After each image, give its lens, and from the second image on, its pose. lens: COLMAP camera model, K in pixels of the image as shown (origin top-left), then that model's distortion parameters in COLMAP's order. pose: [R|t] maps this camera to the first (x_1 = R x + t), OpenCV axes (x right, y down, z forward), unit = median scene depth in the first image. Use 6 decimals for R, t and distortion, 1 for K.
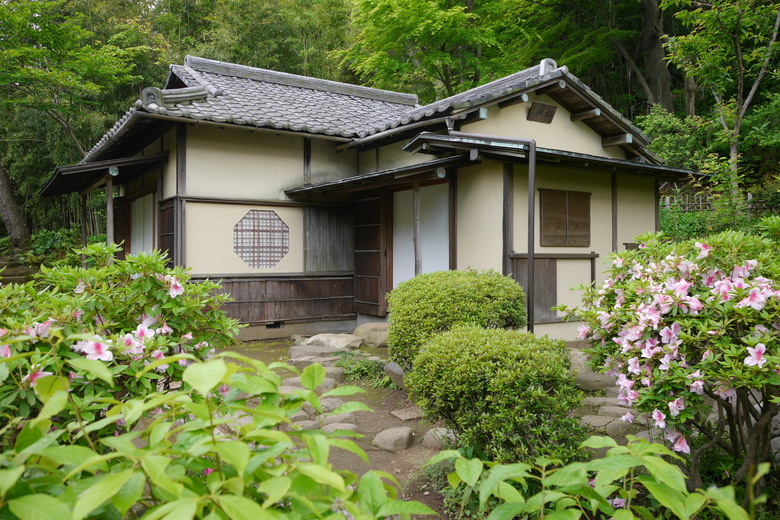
lens RADIAL K [[616.9, 0, 391.5], [0, 616.9, 258.4], [0, 0, 1]] dist [0.028444, 0.003876]
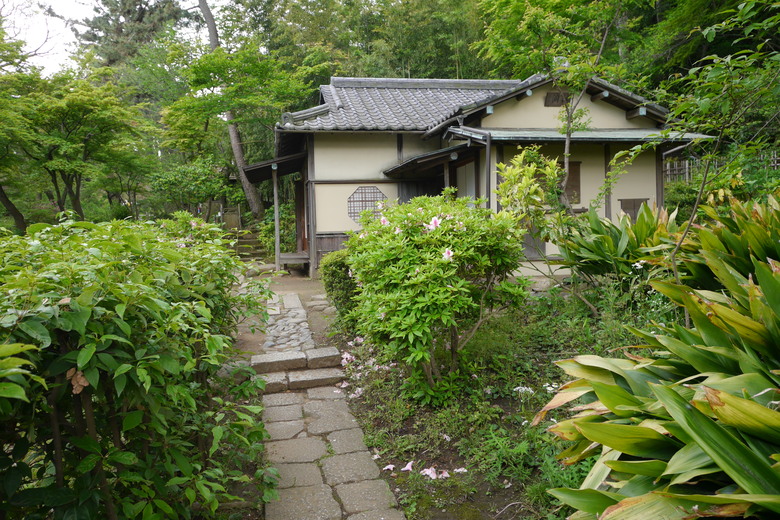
lens RADIAL K [[616.9, 0, 389.4], [0, 616.9, 260.9], [0, 0, 1]] dist [0.028444, 0.003876]
pose [[0.924720, -0.003469, -0.380631, 0.387832], [0.025704, 0.998245, 0.053350, 0.019609], [0.379778, -0.059117, 0.923187, -0.318225]]
